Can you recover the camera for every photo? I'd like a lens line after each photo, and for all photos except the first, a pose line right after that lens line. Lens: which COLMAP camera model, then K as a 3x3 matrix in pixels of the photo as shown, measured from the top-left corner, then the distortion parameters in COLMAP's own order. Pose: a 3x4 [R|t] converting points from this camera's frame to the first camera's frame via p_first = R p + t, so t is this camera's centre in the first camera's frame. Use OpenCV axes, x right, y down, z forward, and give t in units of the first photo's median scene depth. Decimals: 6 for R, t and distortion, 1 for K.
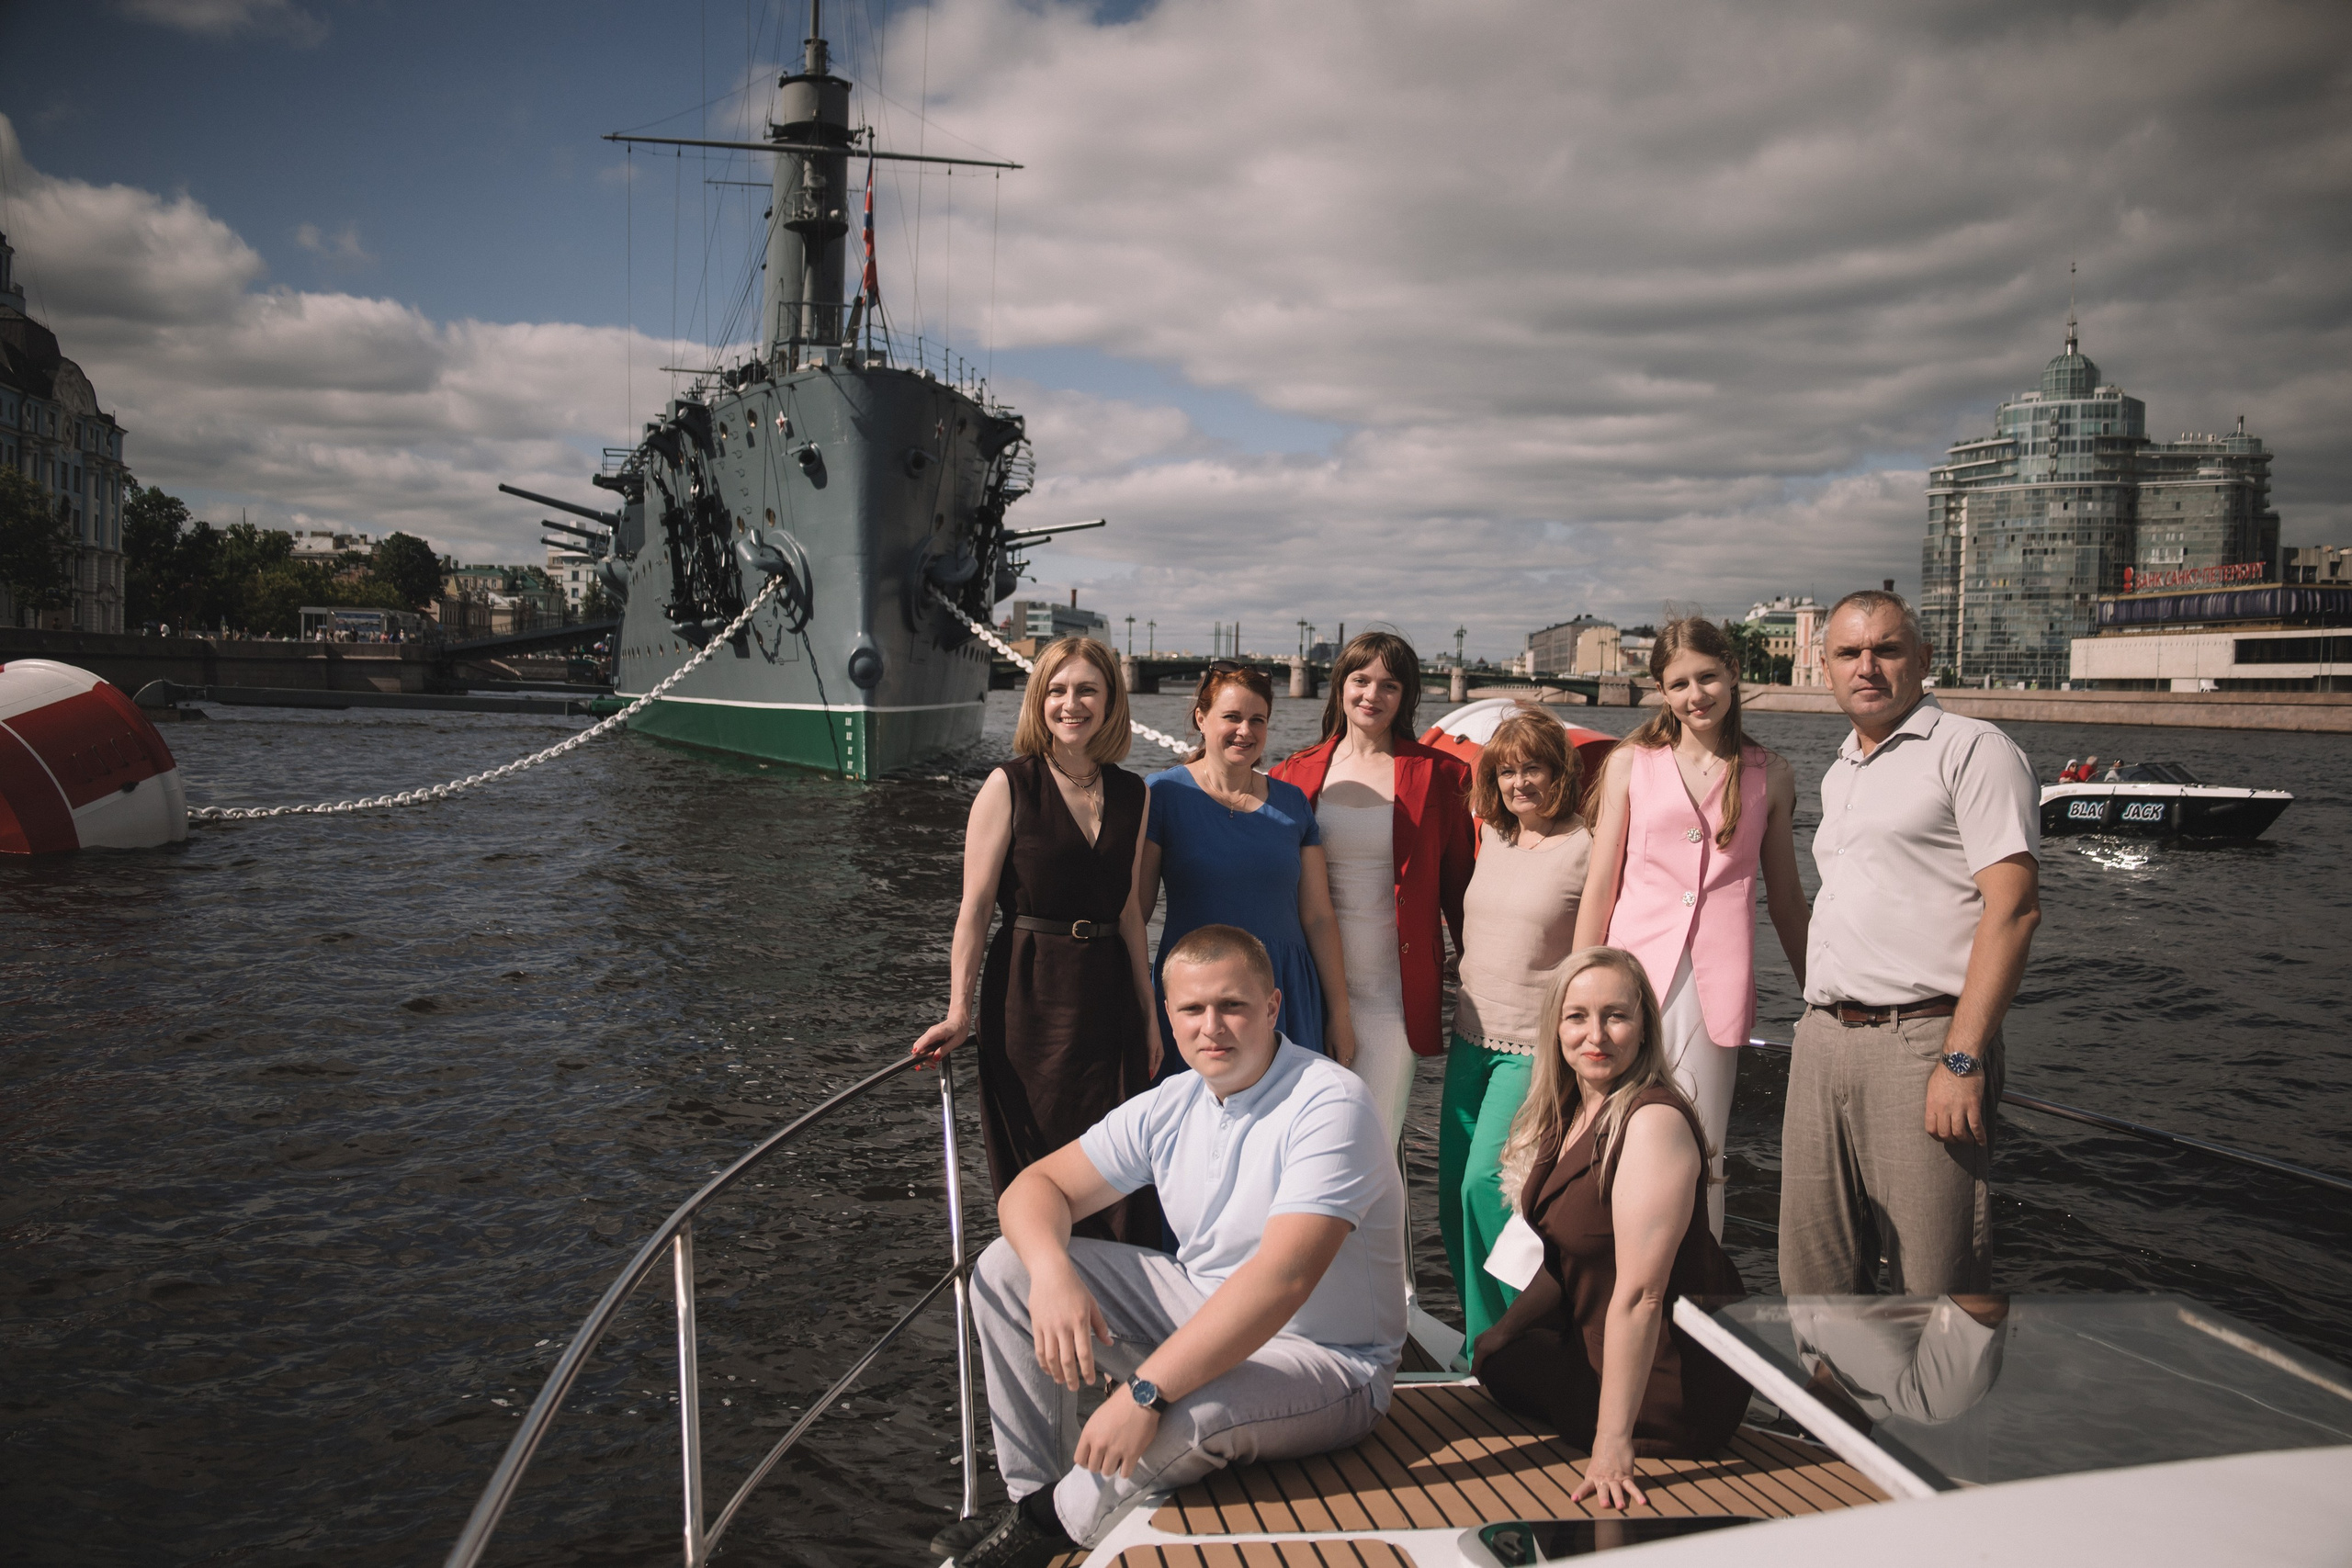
lens RADIAL K [[1806.3, 0, 1176.0], [0, 1806.3, 784.0], [0, 0, 1]] dist [0.001749, 0.001201]
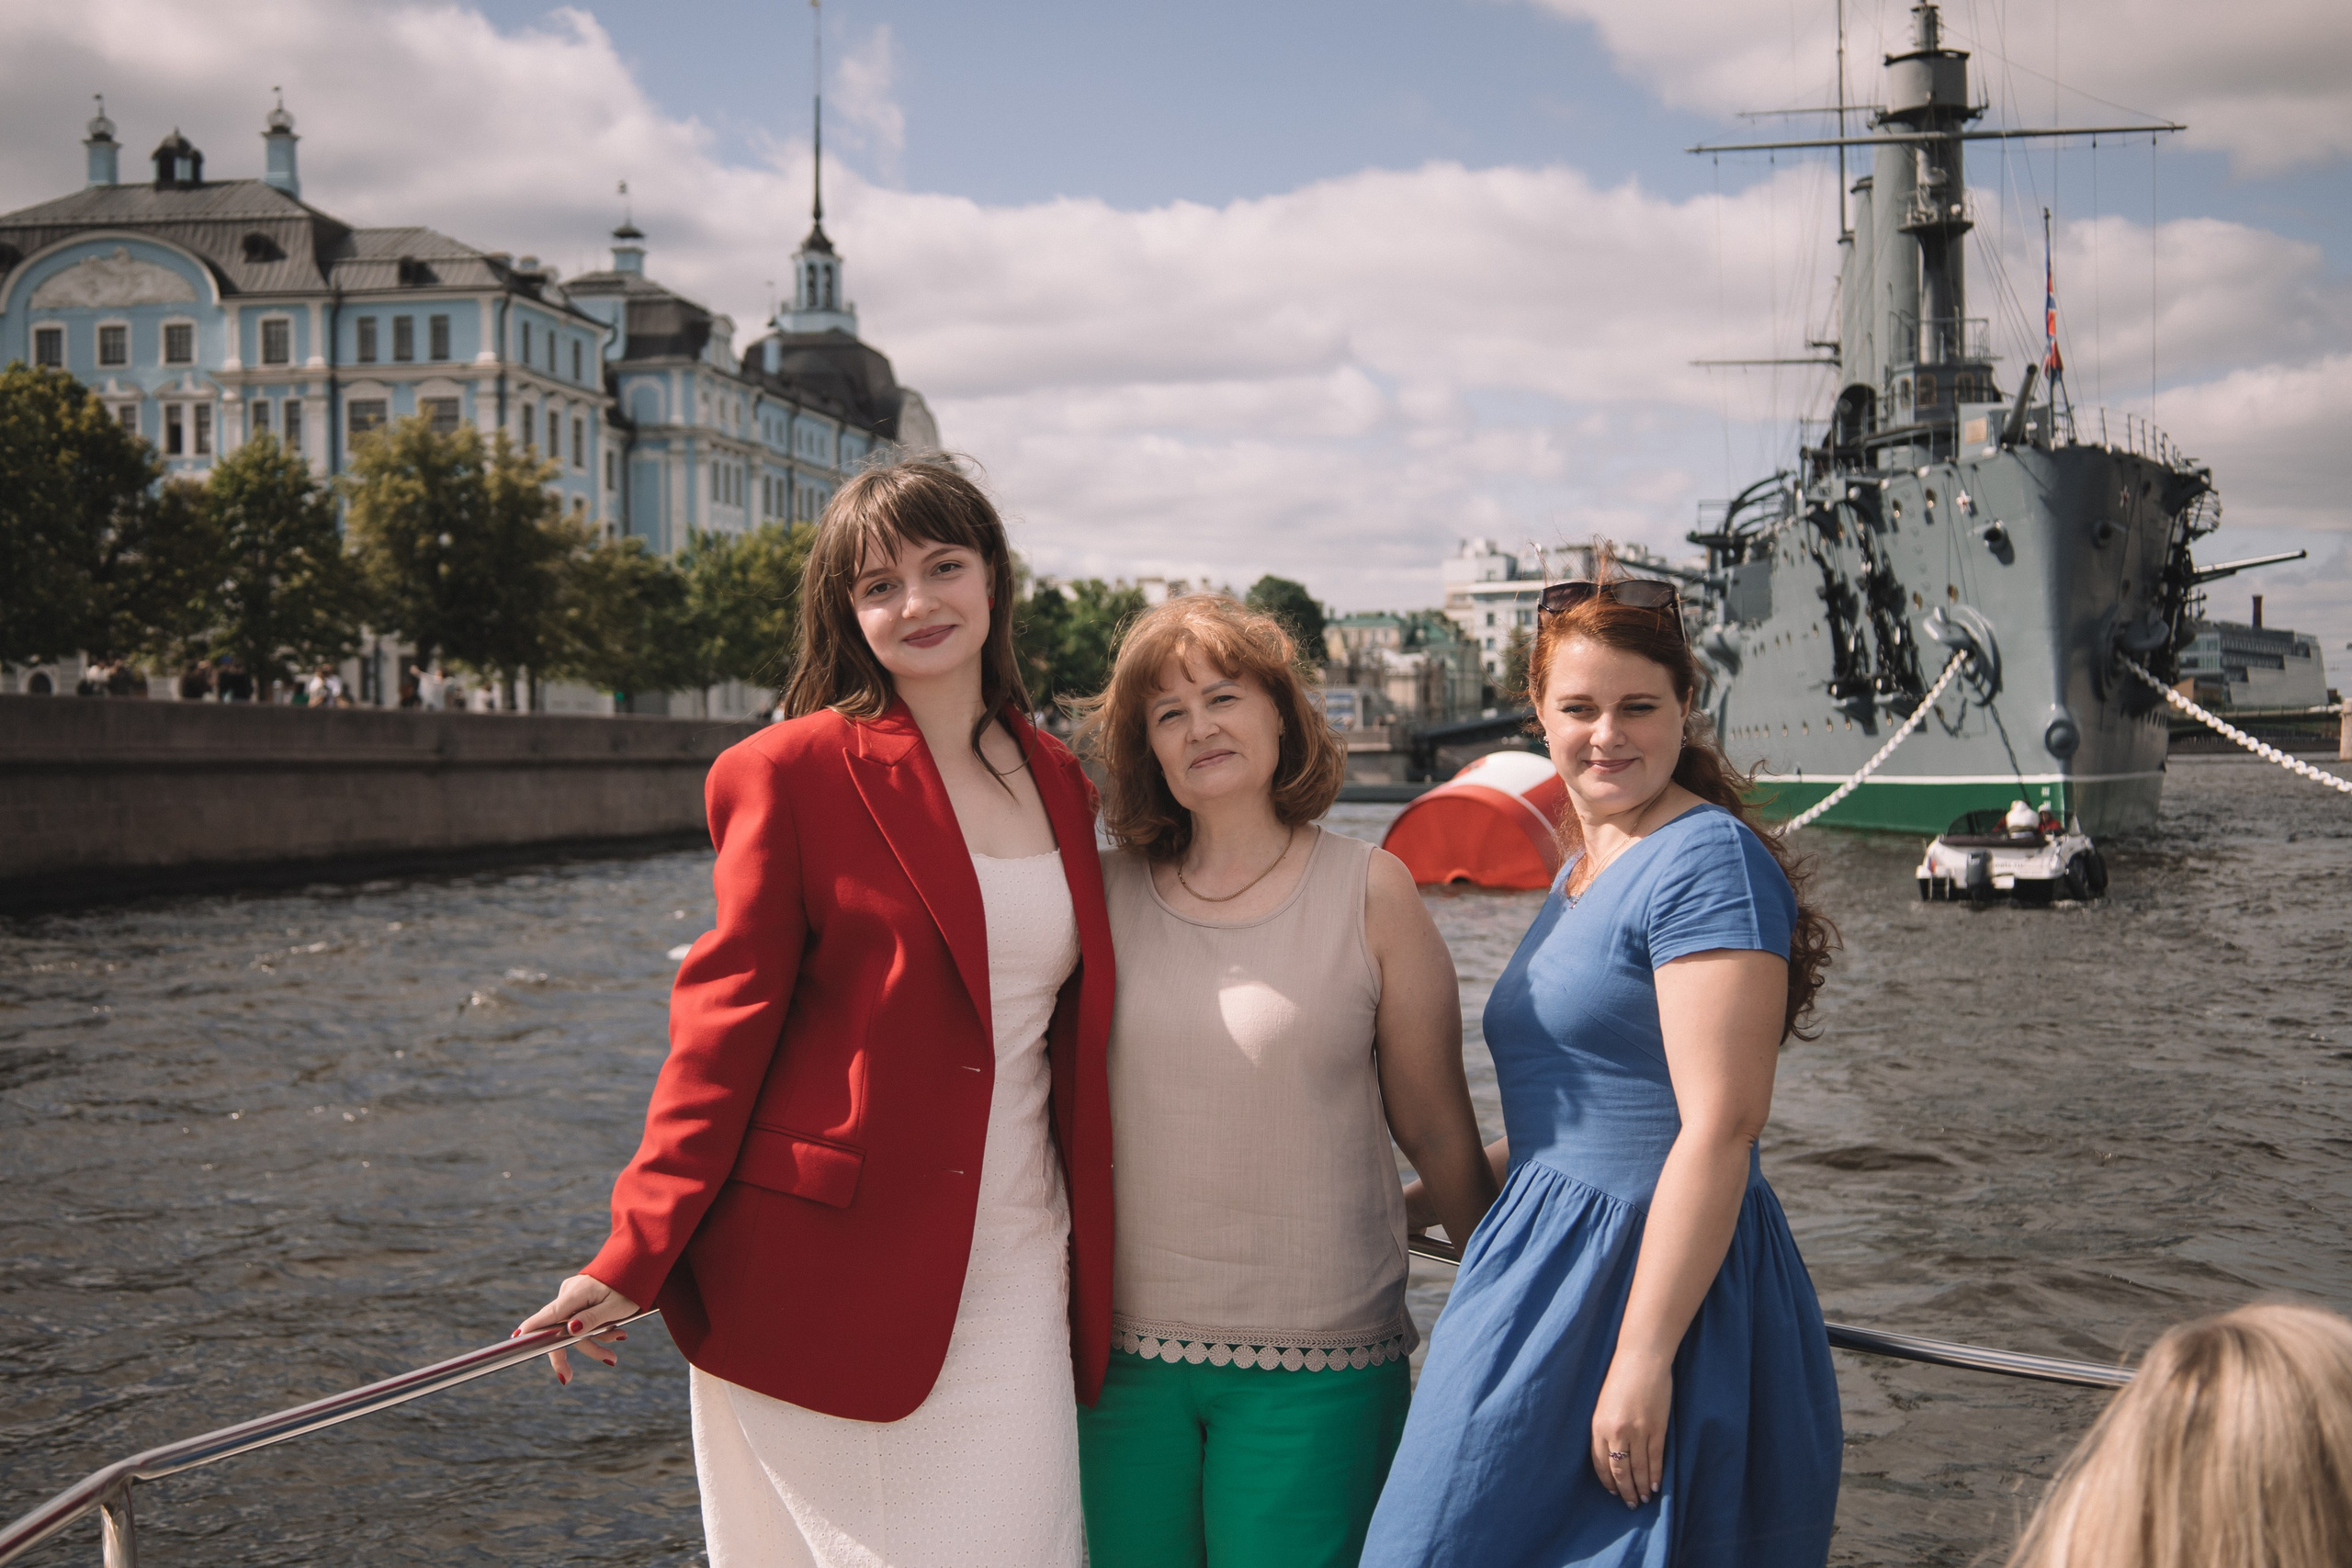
lens RADIAL K [[2743.2, 0, 1176.0], [0, 2743.2, 784.0], [0, 0, 1]] dist [-0.052730, 0.024849]
pose [[0.905840, -0.029410, -0.422597, 0.023424], [0.008717, 0.998670, -0.050817, 0.030573], [0.423530, 0.042348, 0.904892, -0.524814]]
